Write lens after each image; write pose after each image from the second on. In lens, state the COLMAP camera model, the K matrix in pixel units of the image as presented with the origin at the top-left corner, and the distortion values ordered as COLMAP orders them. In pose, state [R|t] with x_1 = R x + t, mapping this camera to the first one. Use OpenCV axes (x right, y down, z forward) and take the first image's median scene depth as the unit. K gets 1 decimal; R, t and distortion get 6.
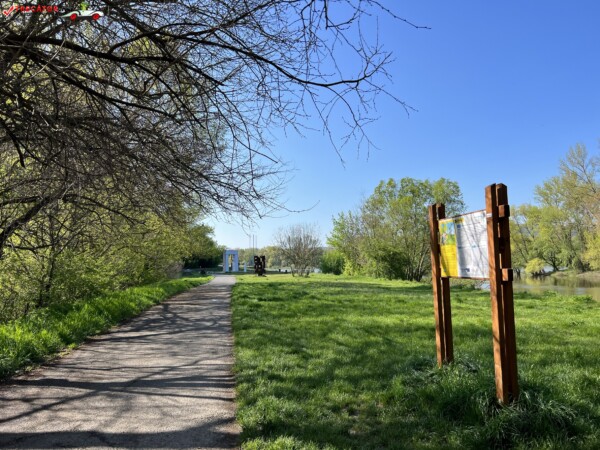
lens RADIAL K [[440.8, 0, 300.0], [0, 440.8, 225.0], [0, 0, 1]] dist [0.048475, -0.054352]
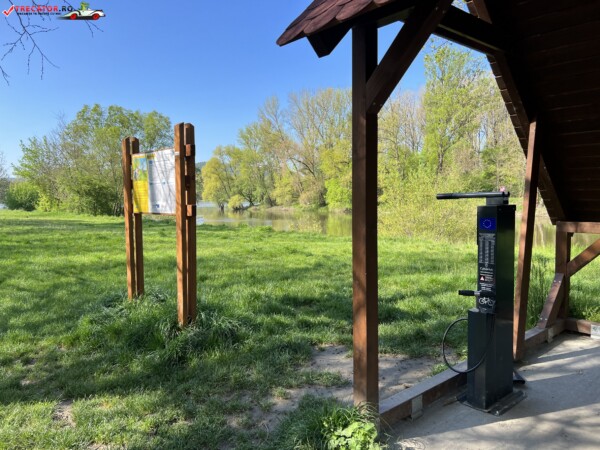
lens RADIAL K [[440.8, 0, 300.0], [0, 440.8, 225.0], [0, 0, 1]] dist [0.048475, -0.054352]
pose [[0.813994, -0.026192, 0.580283, 0.044395], [-0.058708, 0.990158, 0.127046, -0.003311], [-0.577899, -0.137482, 0.804445, -0.014884]]
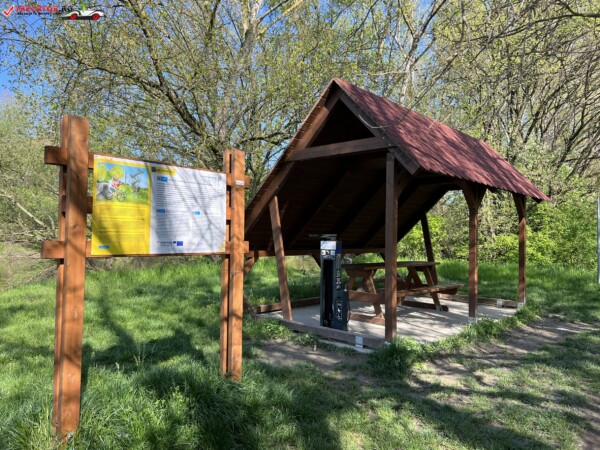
lens RADIAL K [[440.8, 0, 300.0], [0, 440.8, 225.0], [0, 0, 1]] dist [0.048475, -0.054352]
pose [[-0.666993, 0.027493, 0.744557, -0.252560], [-0.070472, 0.992511, -0.099779, 0.113050], [-0.741724, -0.119023, -0.660060, 1.153965]]
